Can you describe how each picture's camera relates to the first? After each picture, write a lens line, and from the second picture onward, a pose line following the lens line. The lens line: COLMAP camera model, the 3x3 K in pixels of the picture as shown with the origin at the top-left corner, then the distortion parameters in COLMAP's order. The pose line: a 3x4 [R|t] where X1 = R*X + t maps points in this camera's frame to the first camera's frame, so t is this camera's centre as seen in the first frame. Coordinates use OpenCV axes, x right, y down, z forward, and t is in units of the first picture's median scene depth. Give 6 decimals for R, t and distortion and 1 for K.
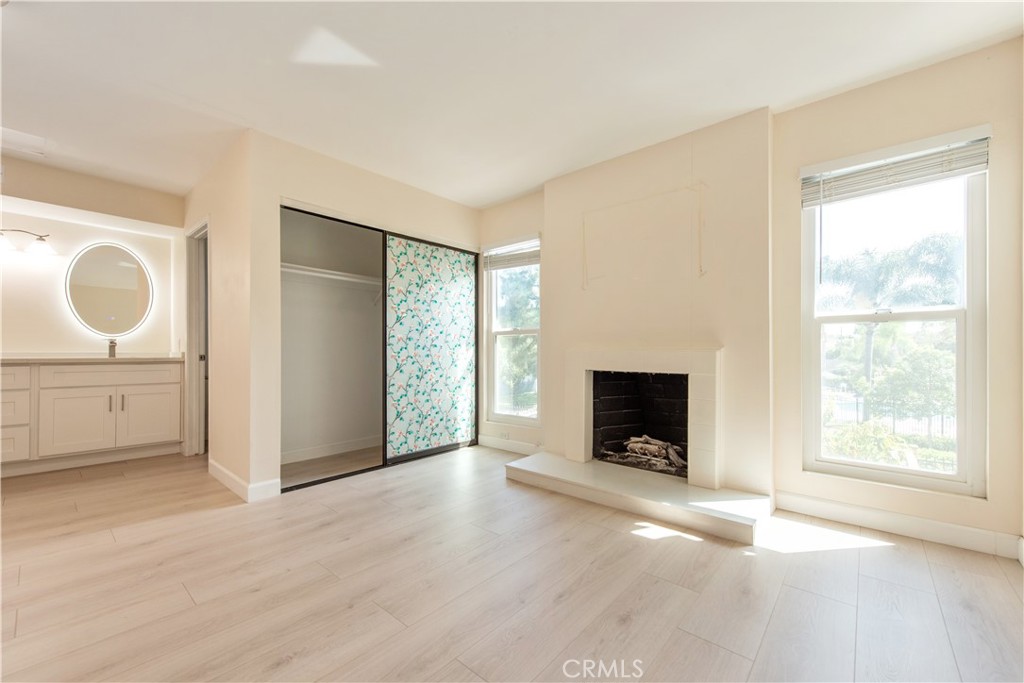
lens RADIAL K [[403.7, 0, 509.1], [0, 403.7, 350.2], [0, 0, 1]] dist [0.005877, -0.000310]
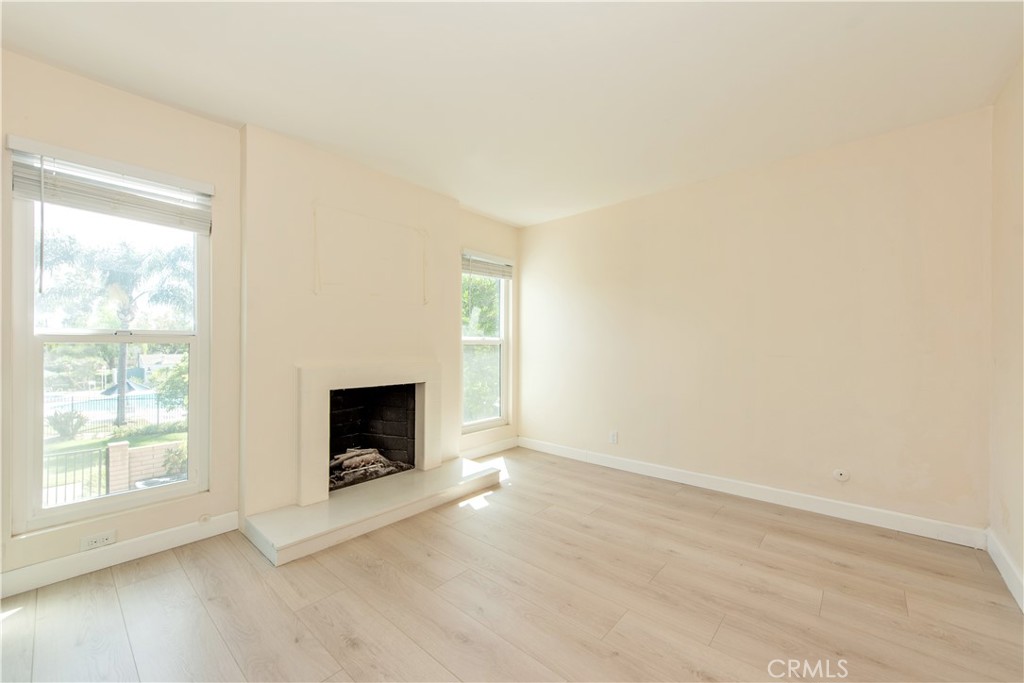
lens RADIAL K [[397.2, 0, 512.5], [0, 397.2, 343.9], [0, 0, 1]] dist [0.006618, -0.000266]
pose [[0.001834, -0.000889, 0.999998, -0.709970], [-0.003628, 0.999993, 0.000896, -0.056382], [-0.999992, -0.003630, 0.001831, 0.659902]]
